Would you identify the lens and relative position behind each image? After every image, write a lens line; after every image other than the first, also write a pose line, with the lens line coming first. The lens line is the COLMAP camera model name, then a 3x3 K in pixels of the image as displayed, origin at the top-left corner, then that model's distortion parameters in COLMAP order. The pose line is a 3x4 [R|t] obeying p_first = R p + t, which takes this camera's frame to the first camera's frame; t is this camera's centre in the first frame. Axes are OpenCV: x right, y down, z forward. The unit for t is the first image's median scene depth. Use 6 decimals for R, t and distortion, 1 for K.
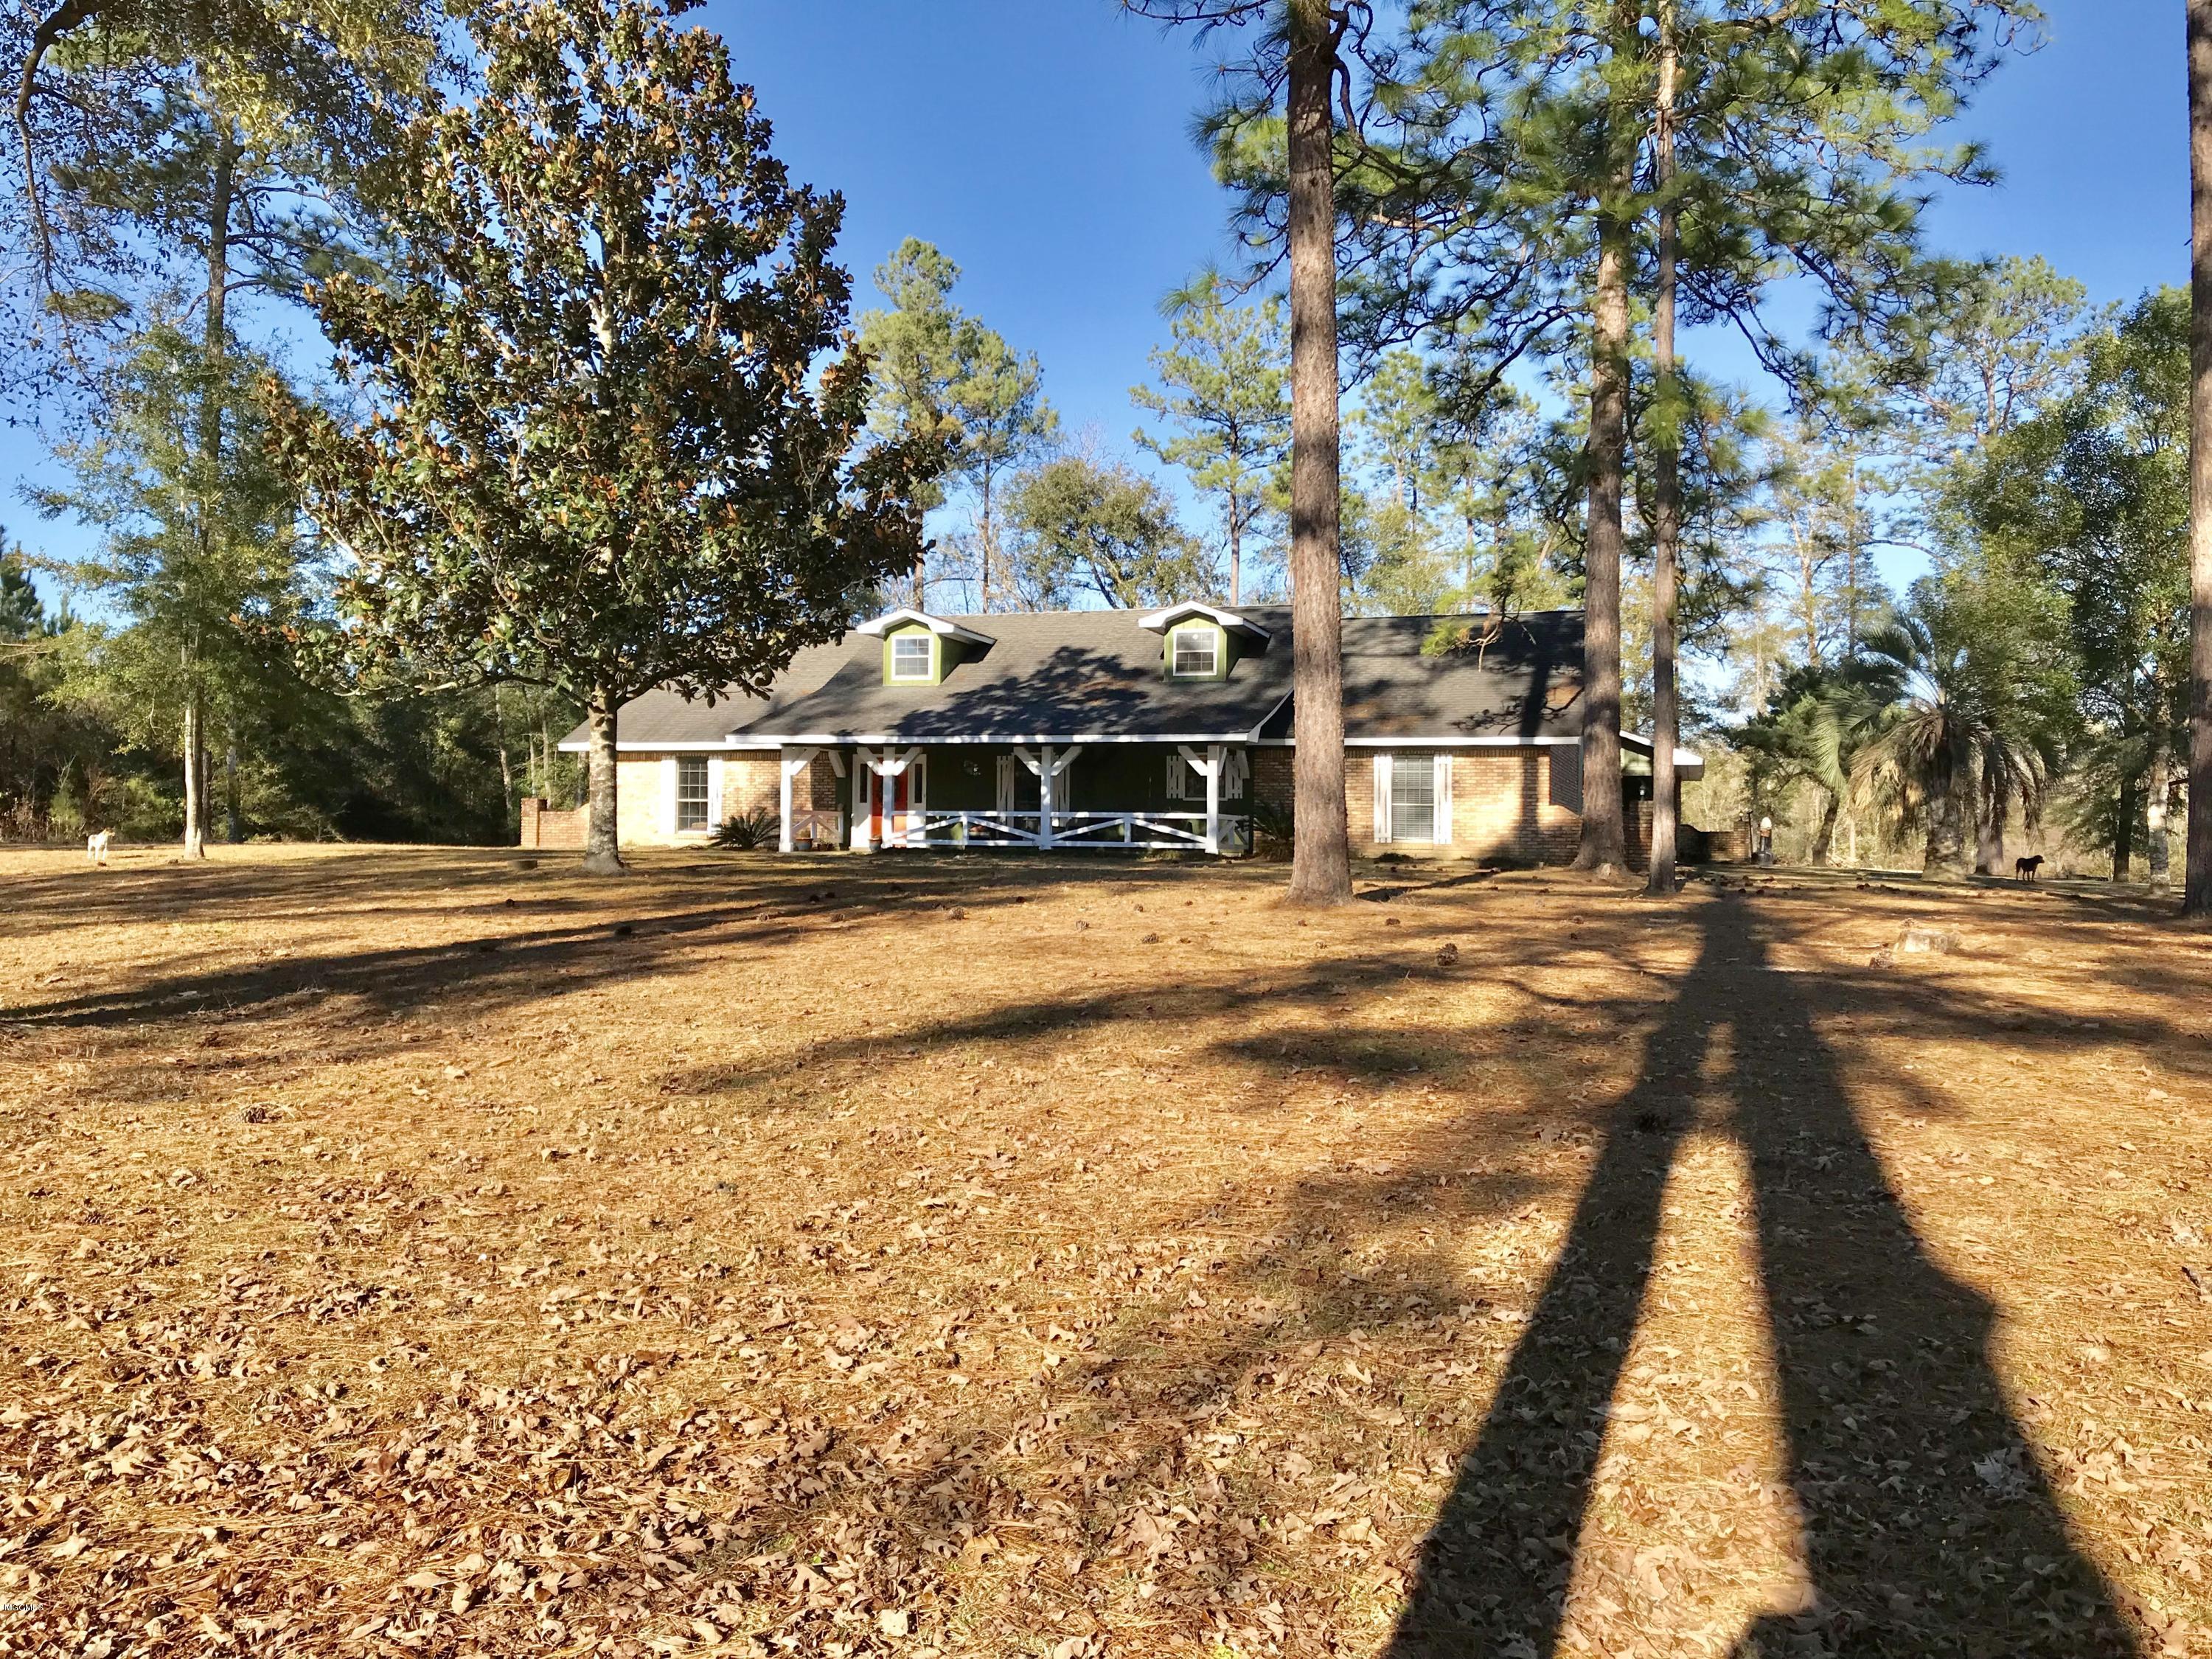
lens RADIAL K [[1814.9, 0, 1107.4], [0, 1814.9, 832.0], [0, 0, 1]] dist [0.055888, -0.035457]
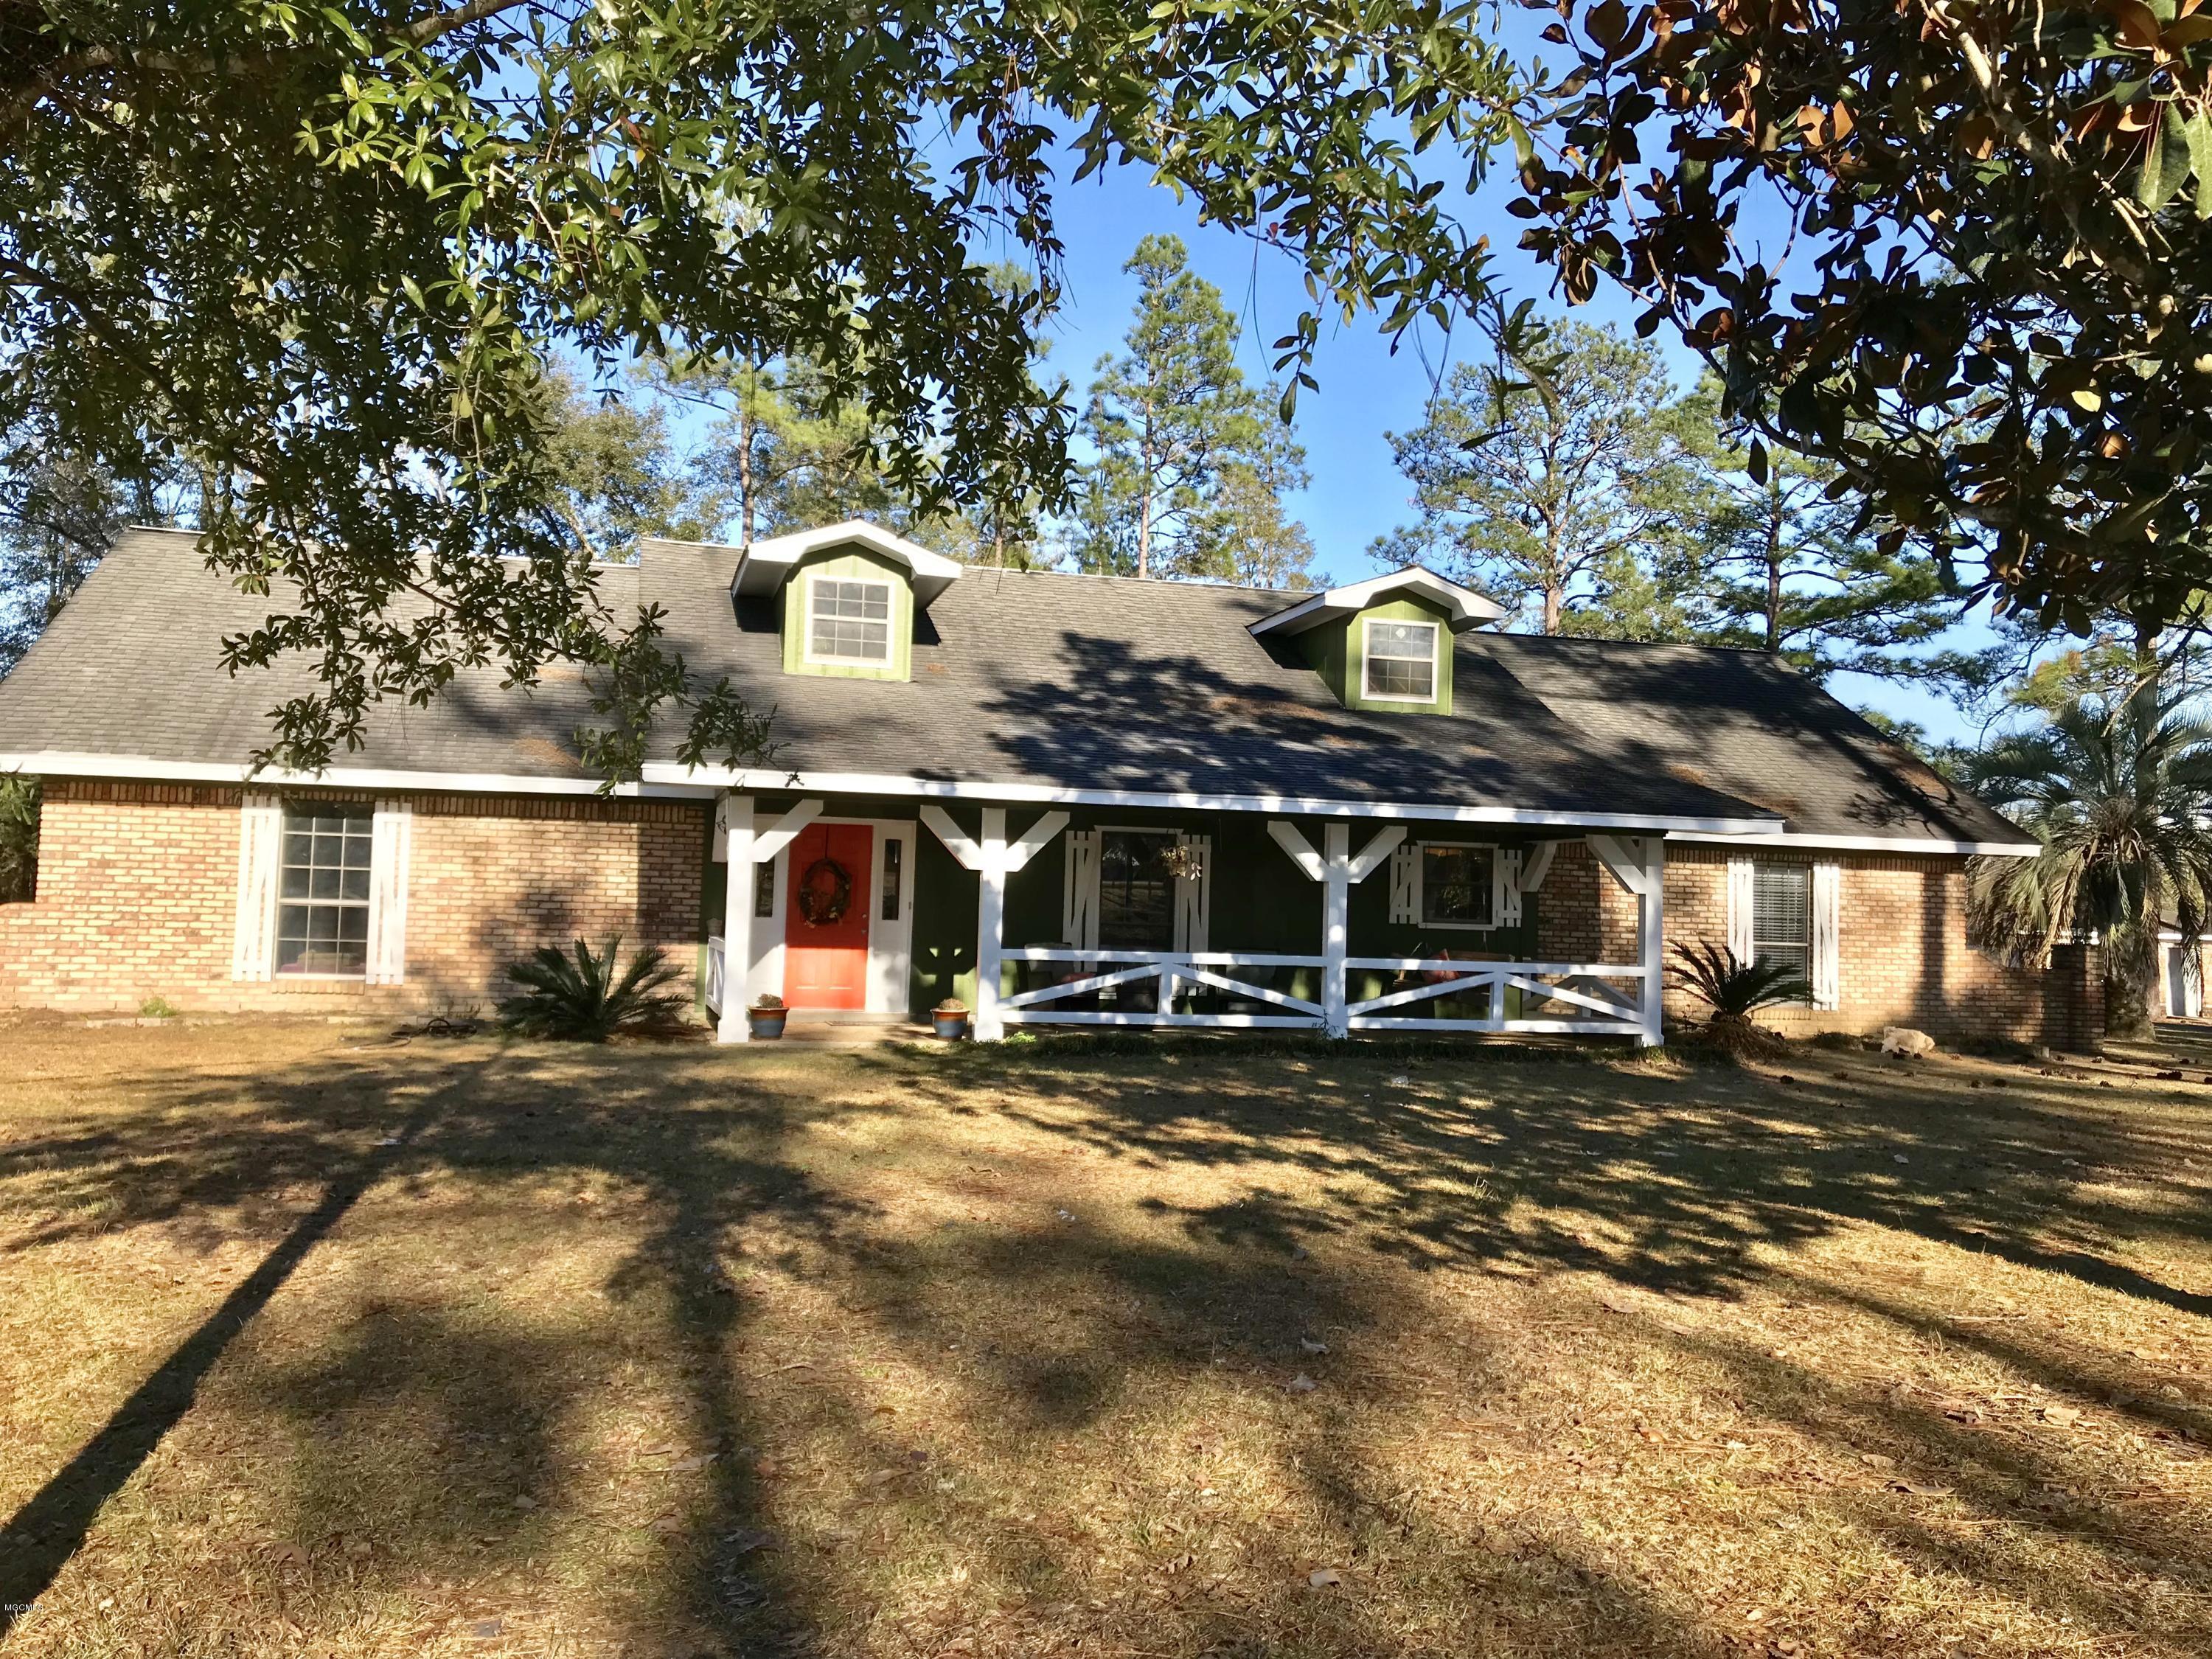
lens RADIAL K [[1814.9, 0, 1105.7], [0, 1814.9, 831.4], [0, 0, 1]] dist [0.055888, -0.035457]
pose [[0.845859, 0.037033, 0.532120, -0.343794], [-0.023275, 0.999199, -0.032543, -0.027628], [-0.532899, 0.015142, 0.846044, 0.606597]]
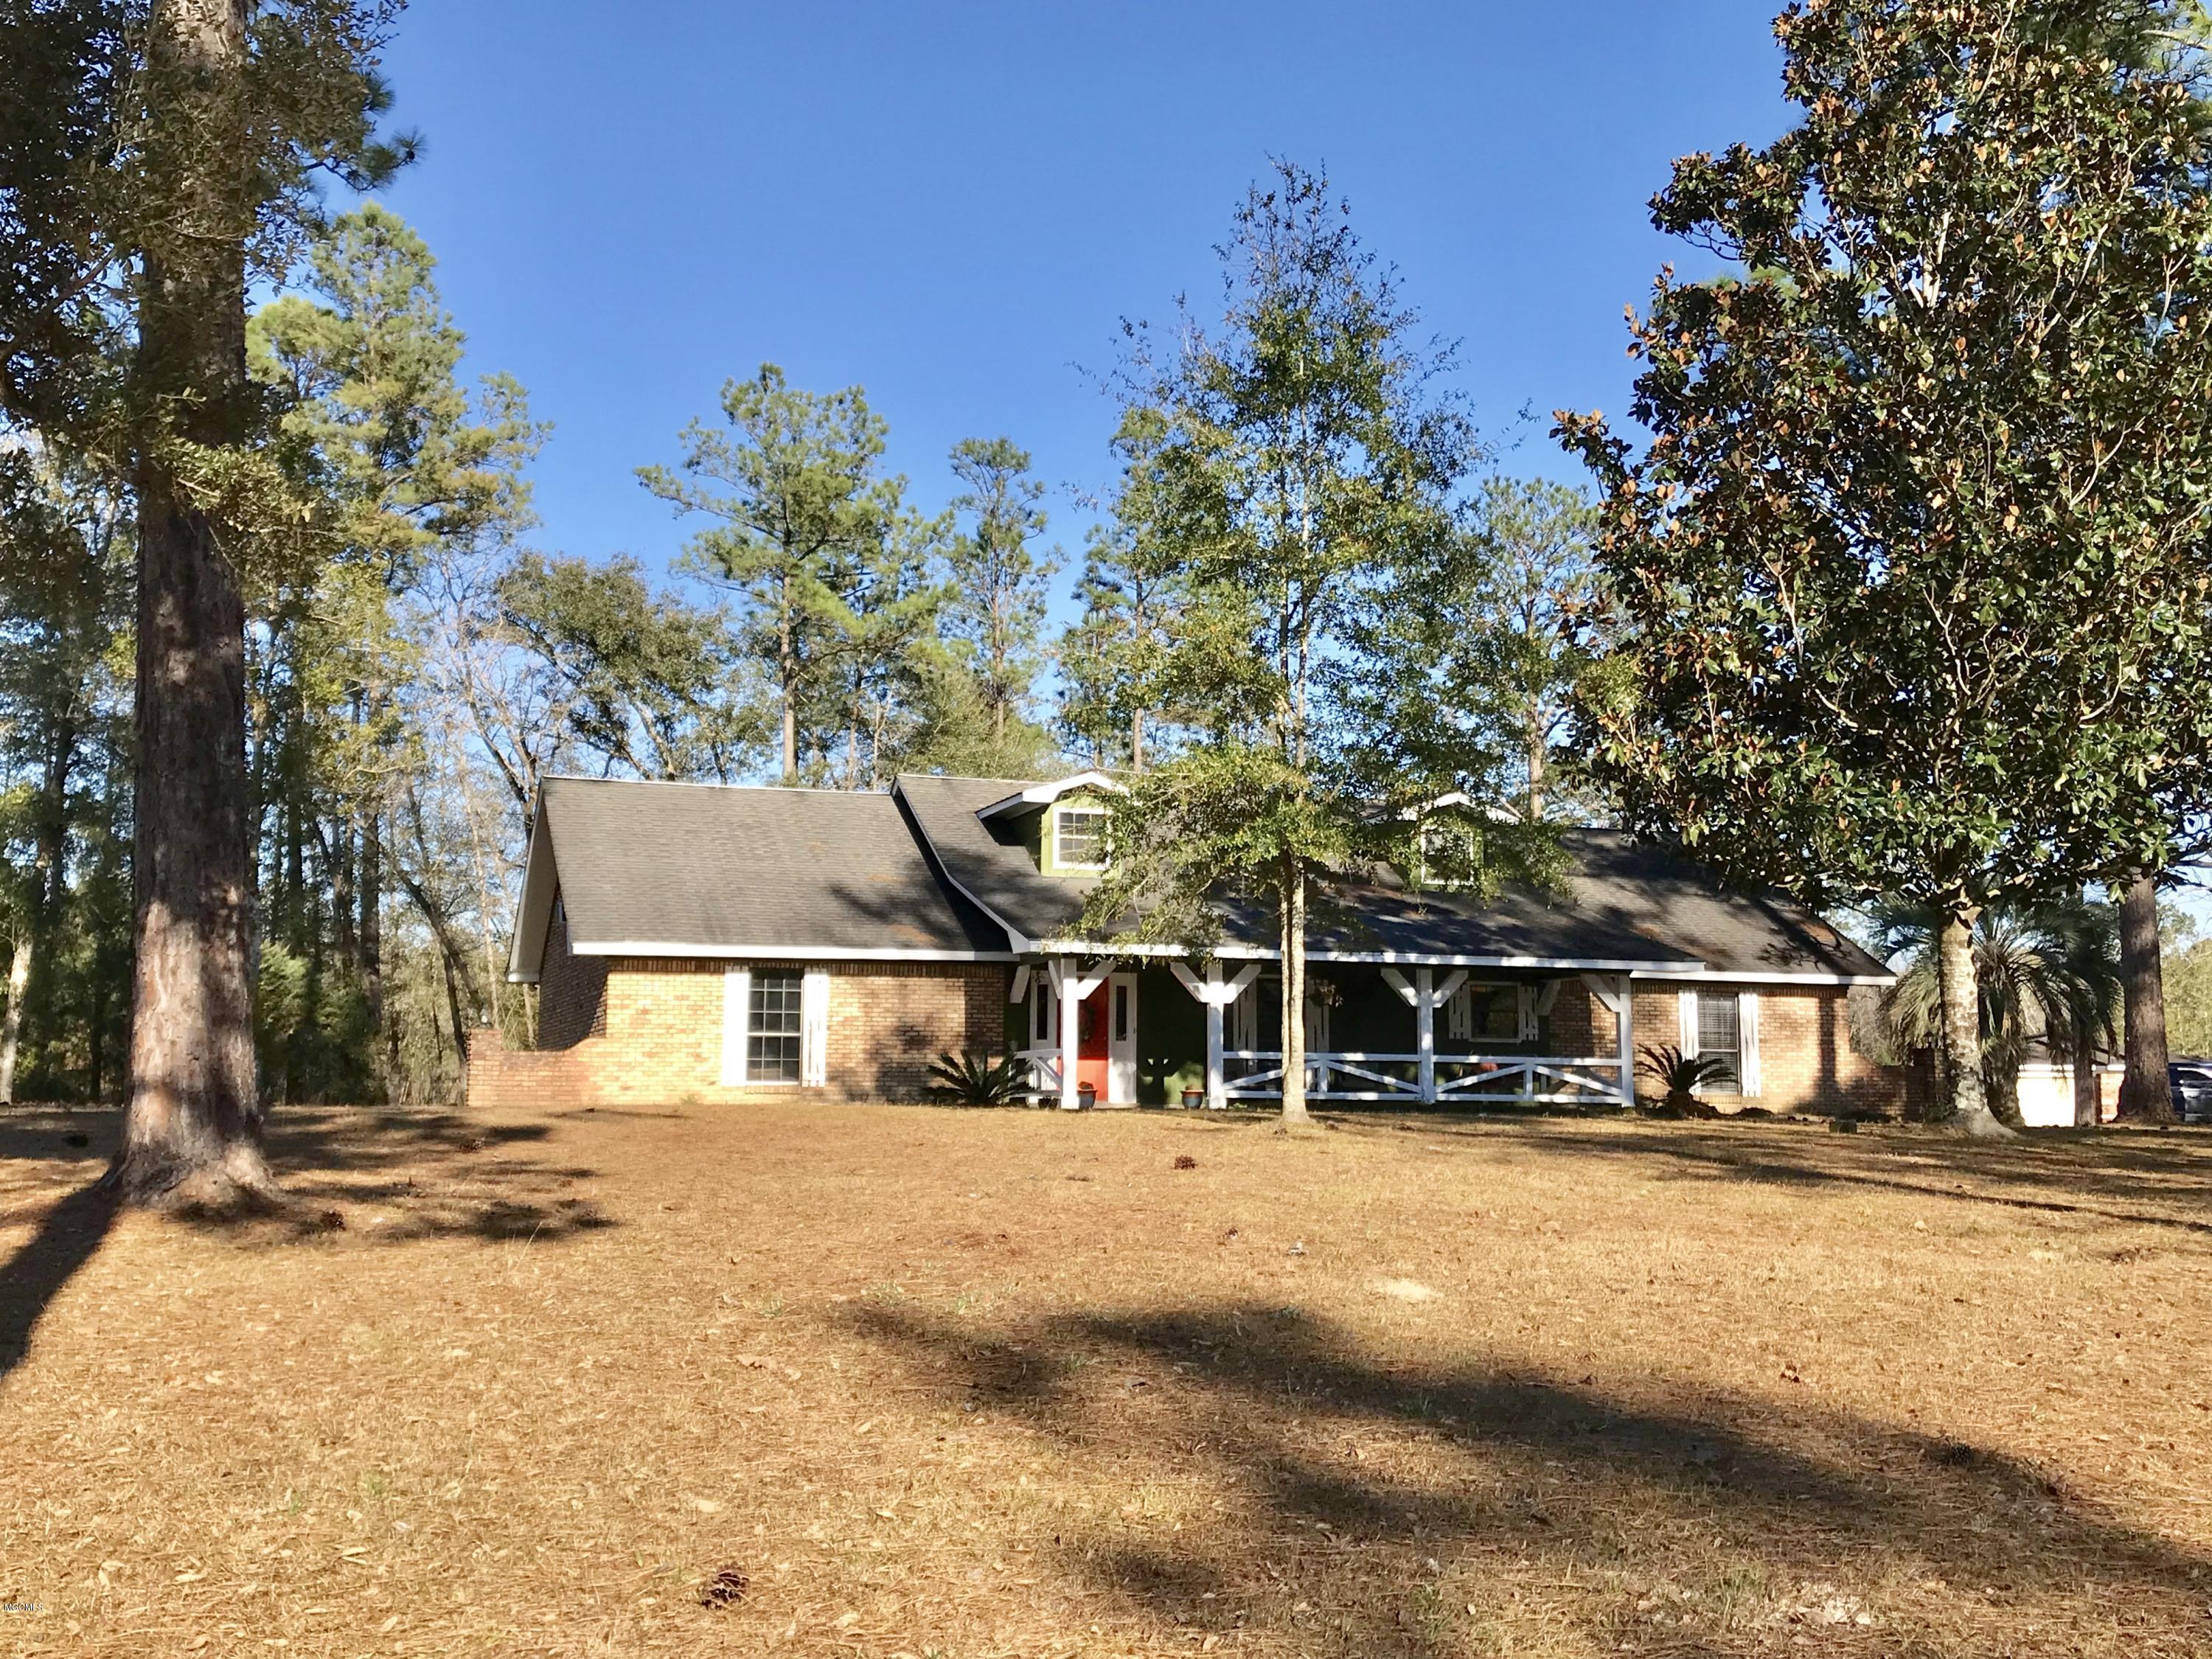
lens RADIAL K [[2372.3, 0, 1101.6], [0, 2372.3, 821.6], [0, 0, 1]] dist [0.151475, 0.000000]
pose [[0.809320, 0.061691, 0.584120, -0.731153], [-0.000149, 0.994491, -0.104826, -0.003798], [-0.587369, 0.084751, 0.804870, 0.253877]]
